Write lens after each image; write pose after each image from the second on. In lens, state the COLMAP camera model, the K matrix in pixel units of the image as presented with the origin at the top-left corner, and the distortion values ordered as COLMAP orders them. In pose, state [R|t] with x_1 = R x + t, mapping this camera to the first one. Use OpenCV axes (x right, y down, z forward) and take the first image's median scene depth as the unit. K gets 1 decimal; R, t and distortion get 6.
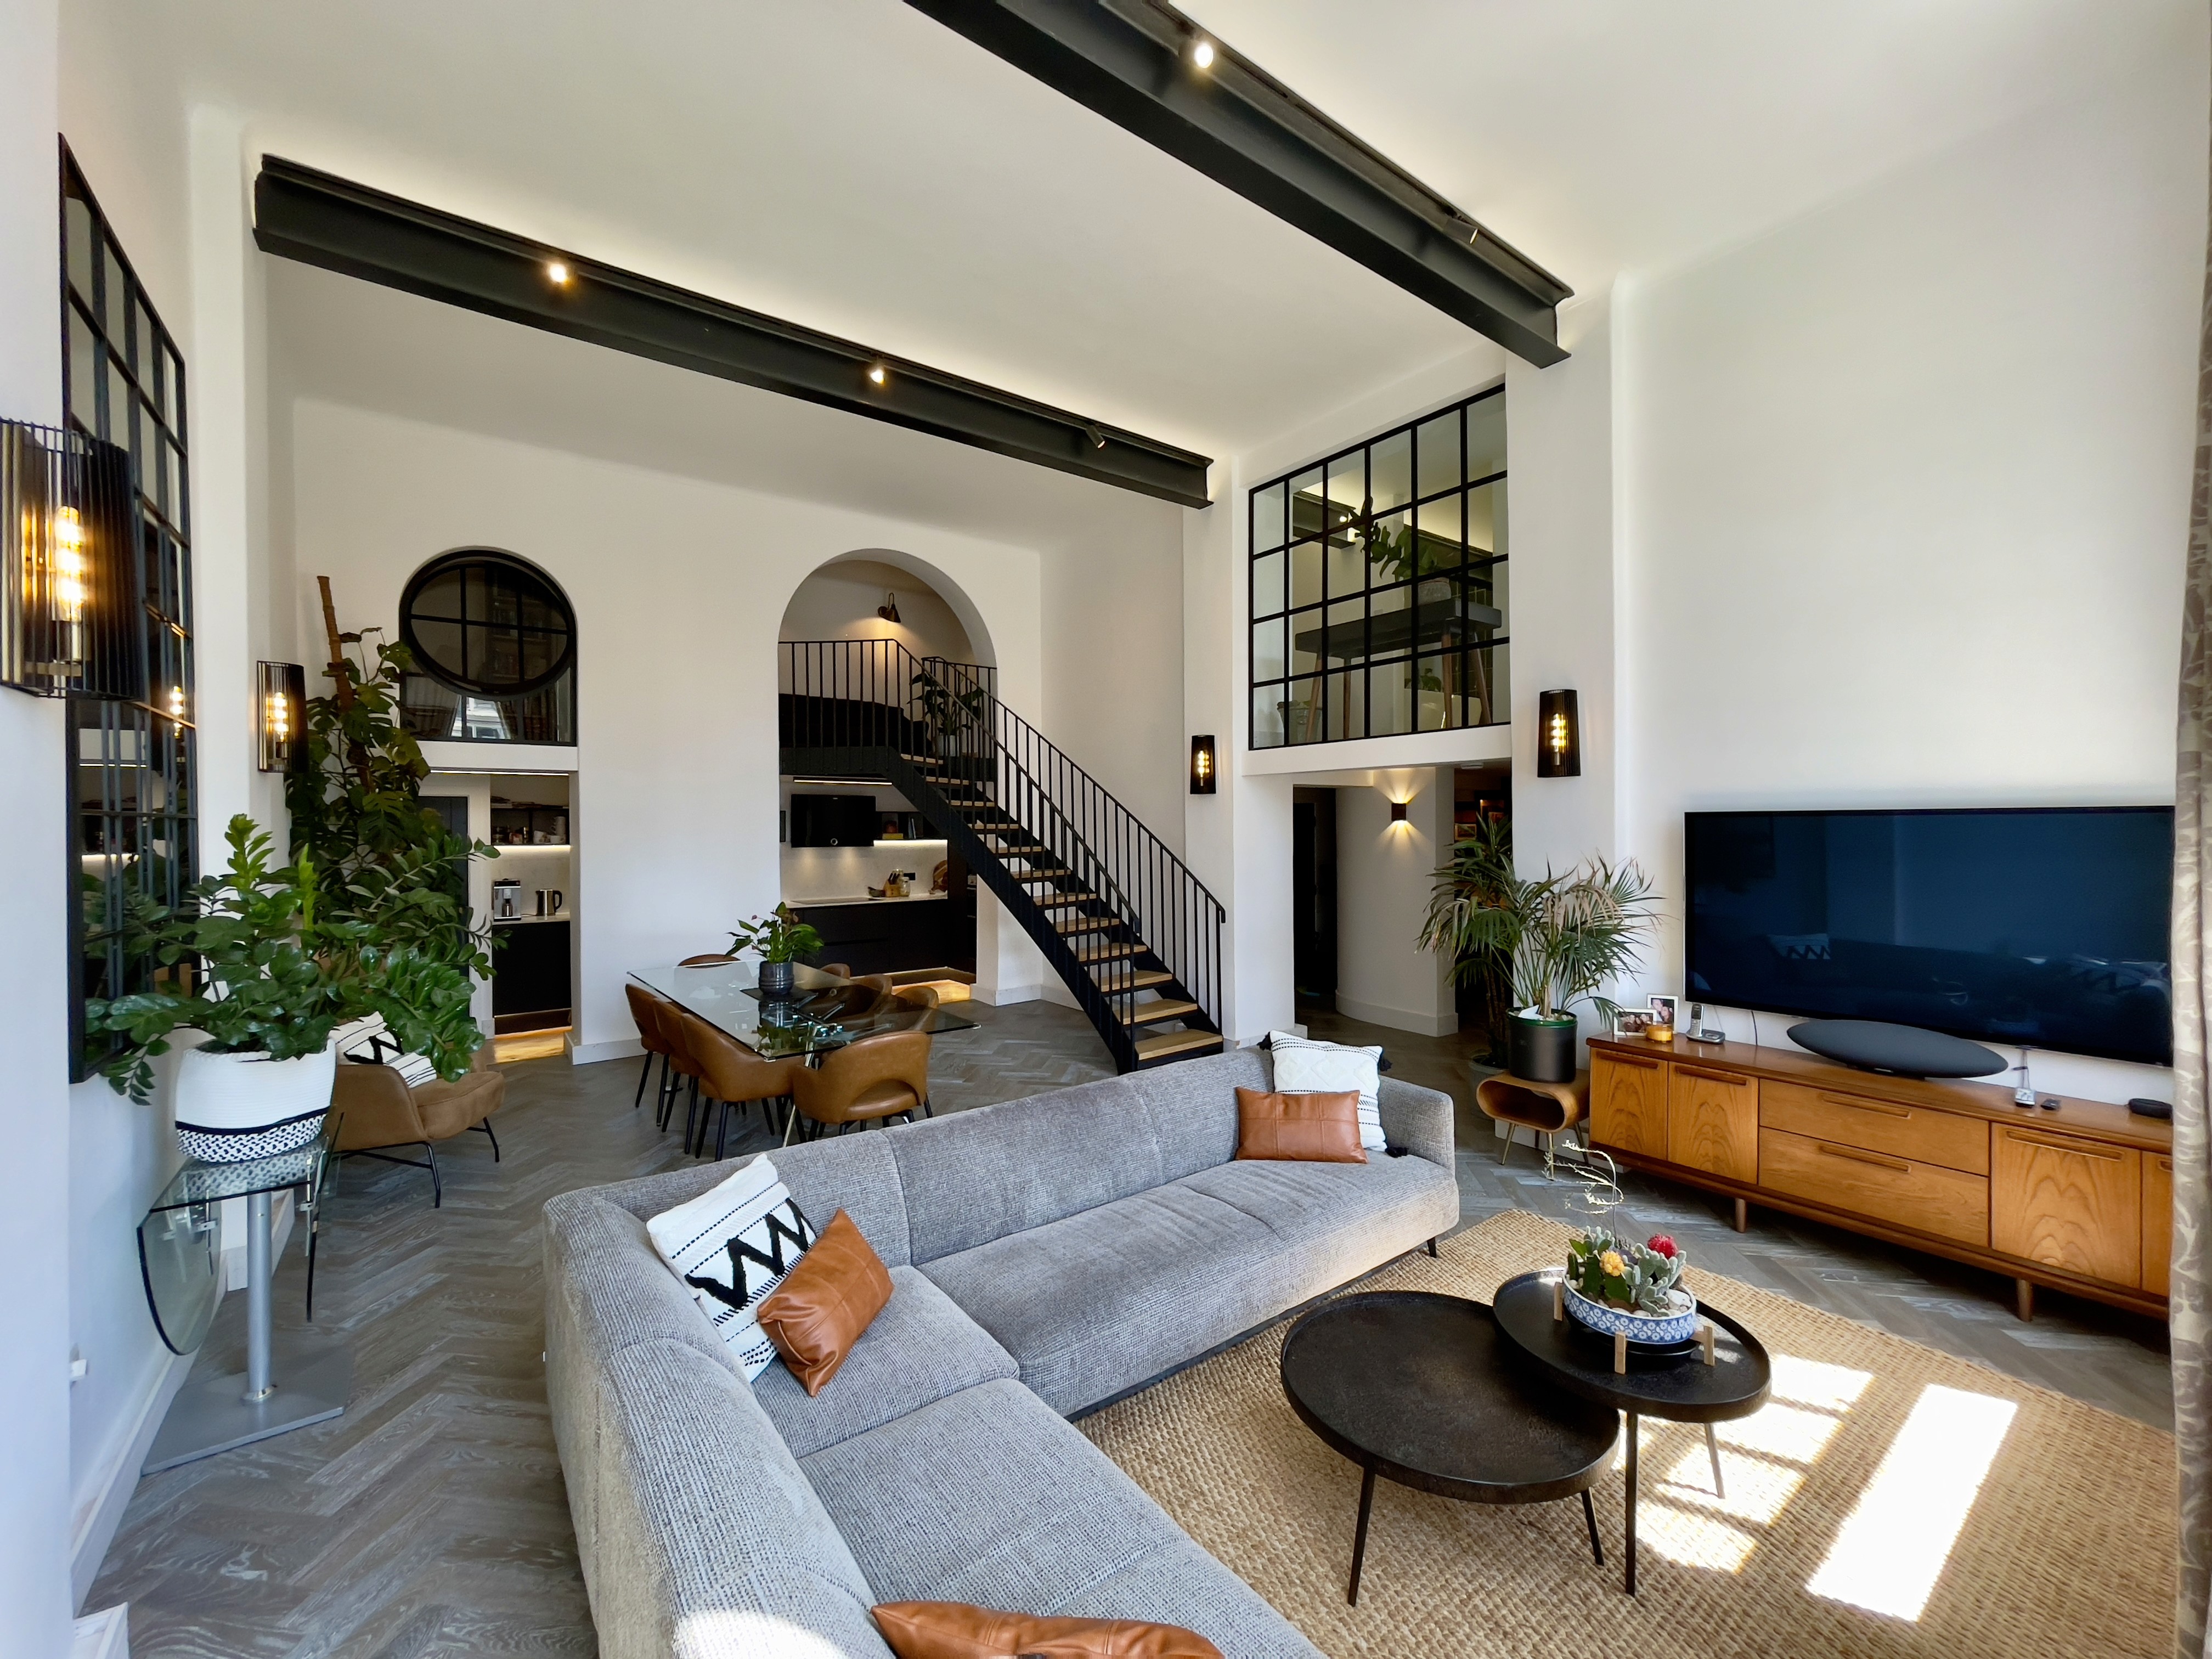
lens RADIAL K [[887.9, 0, 1099.6], [0, 887.9, 826.1], [0, 0, 1]] dist [0.001460, 0.000008]
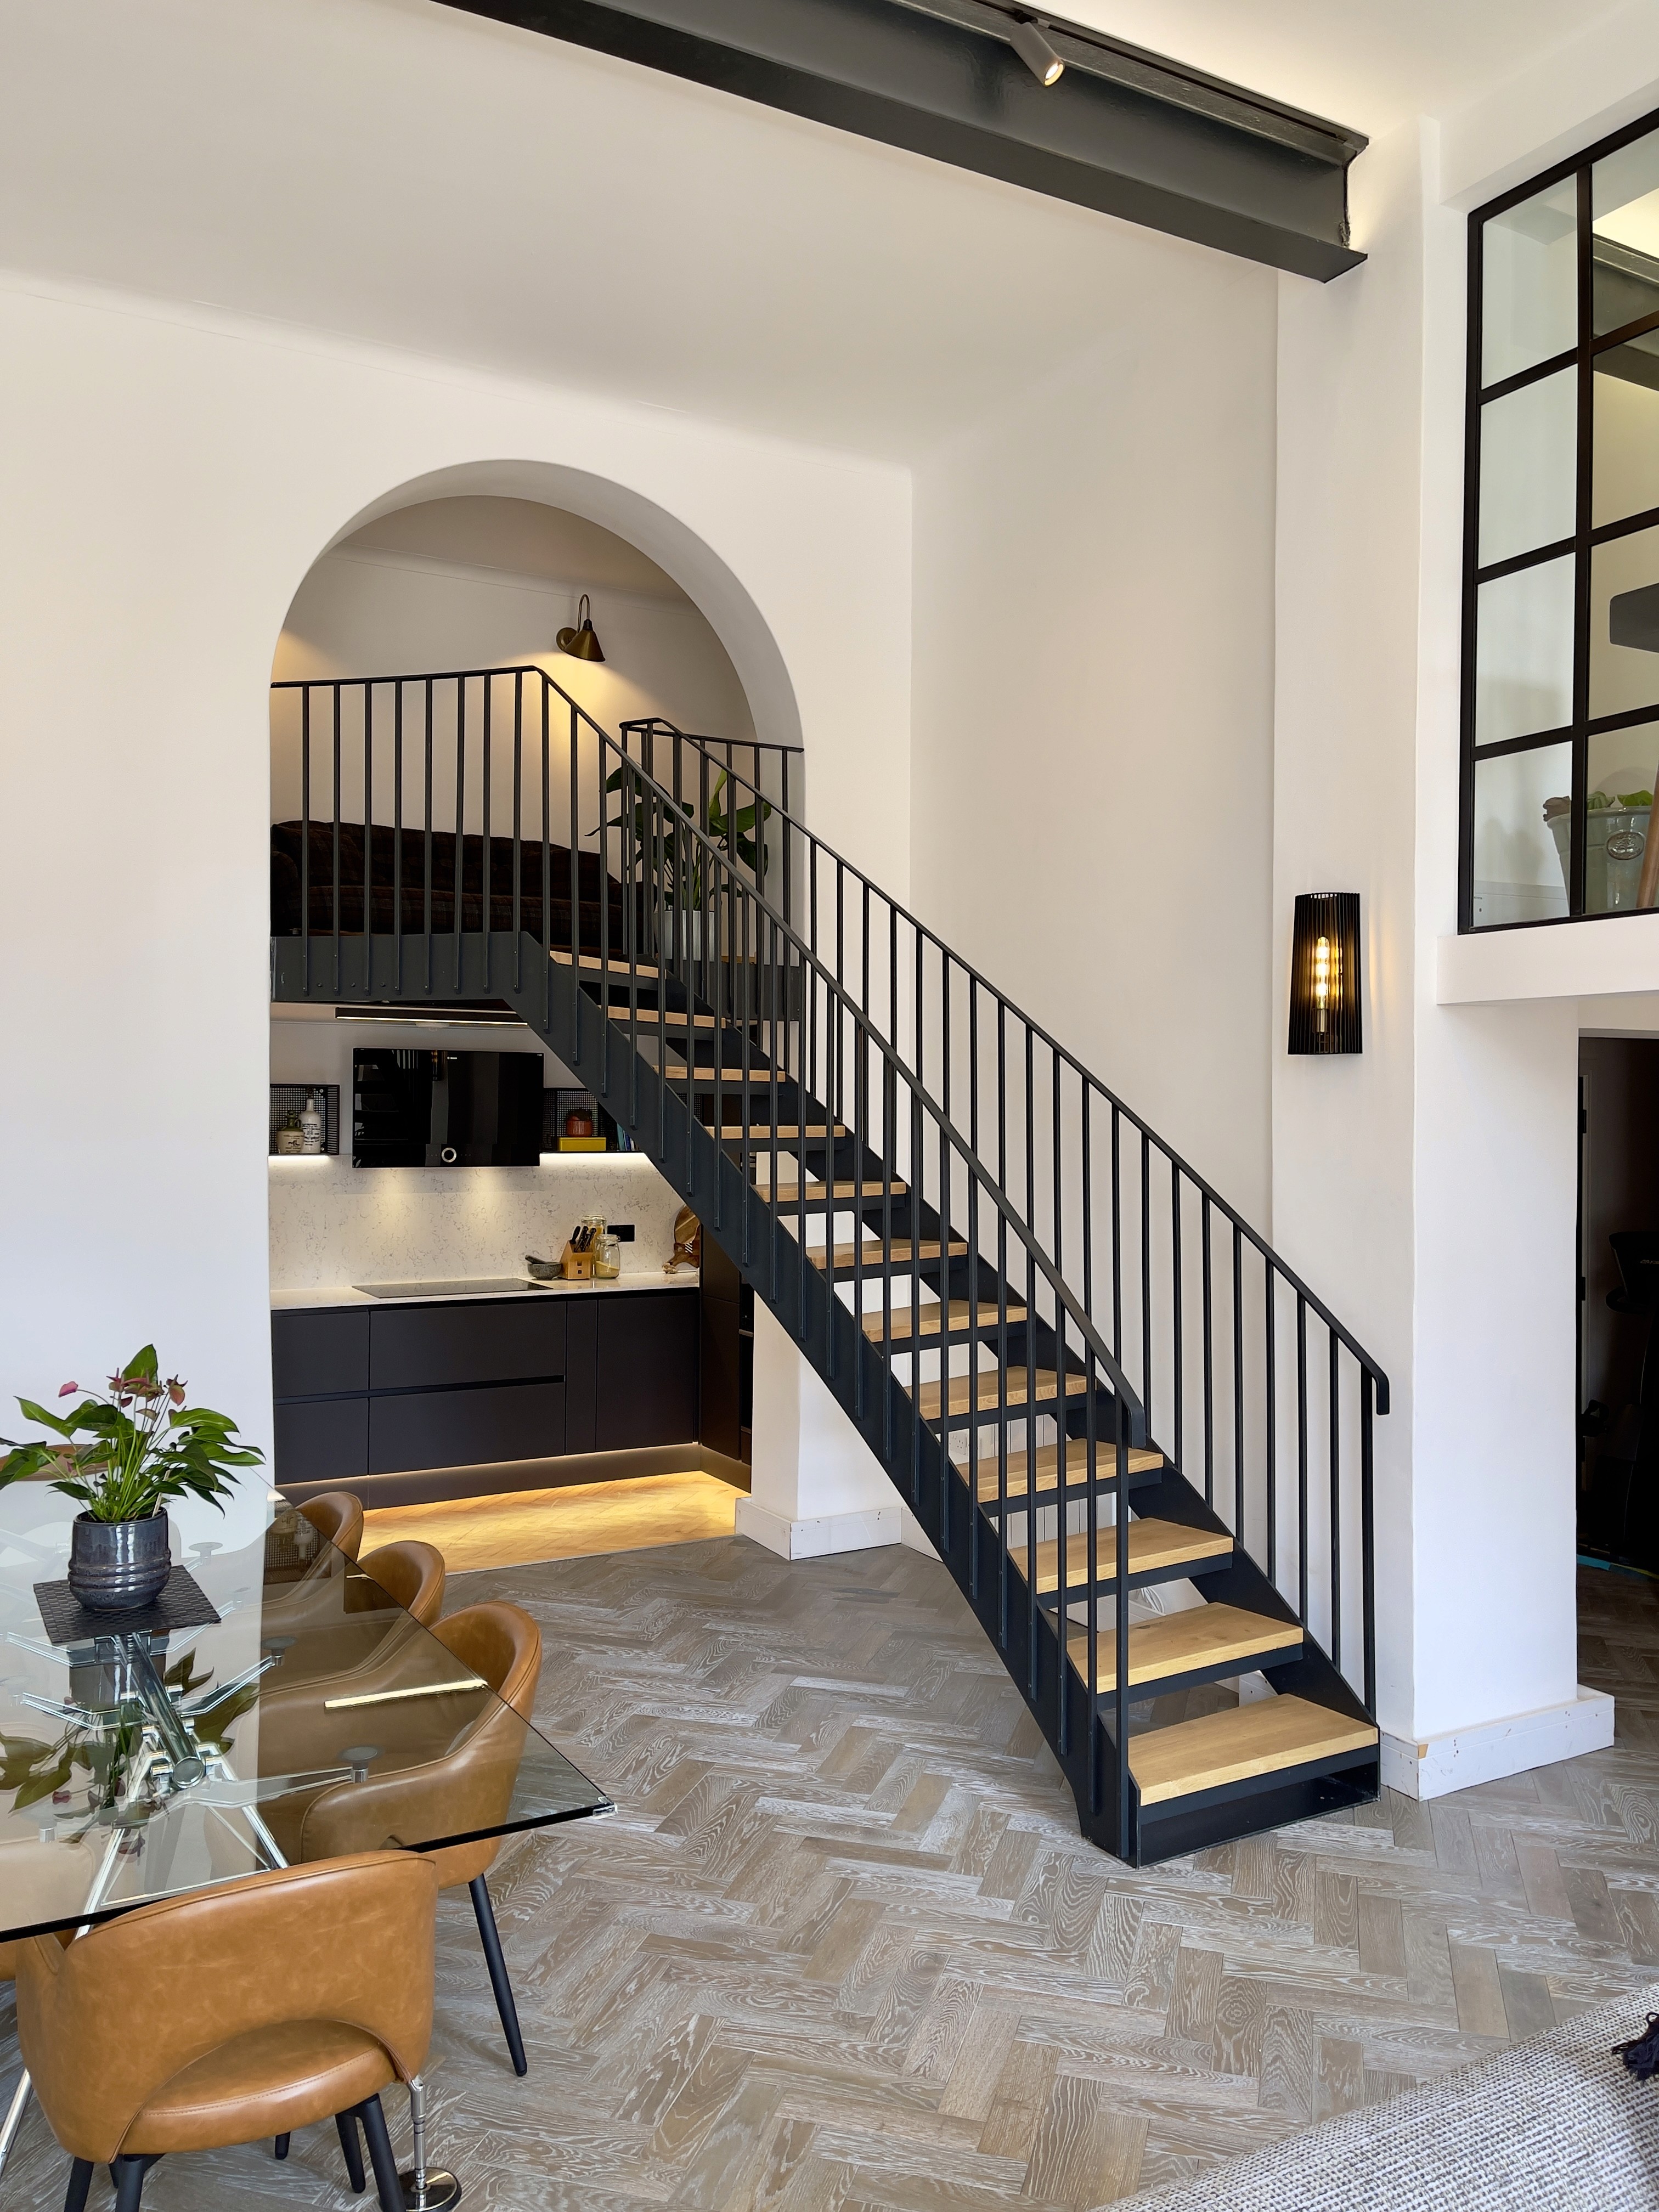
lens RADIAL K [[1708.9, 0, 812.5], [0, 1708.9, 1109.6], [0, 0, 1]] dist [0.049080, -0.005824]
pose [[0.988982, 0.010306, -0.147676, 0.011872], [-0.010268, 0.999947, 0.001016, -0.011779], [0.147678, 0.000512, 0.989035, 0.261709]]
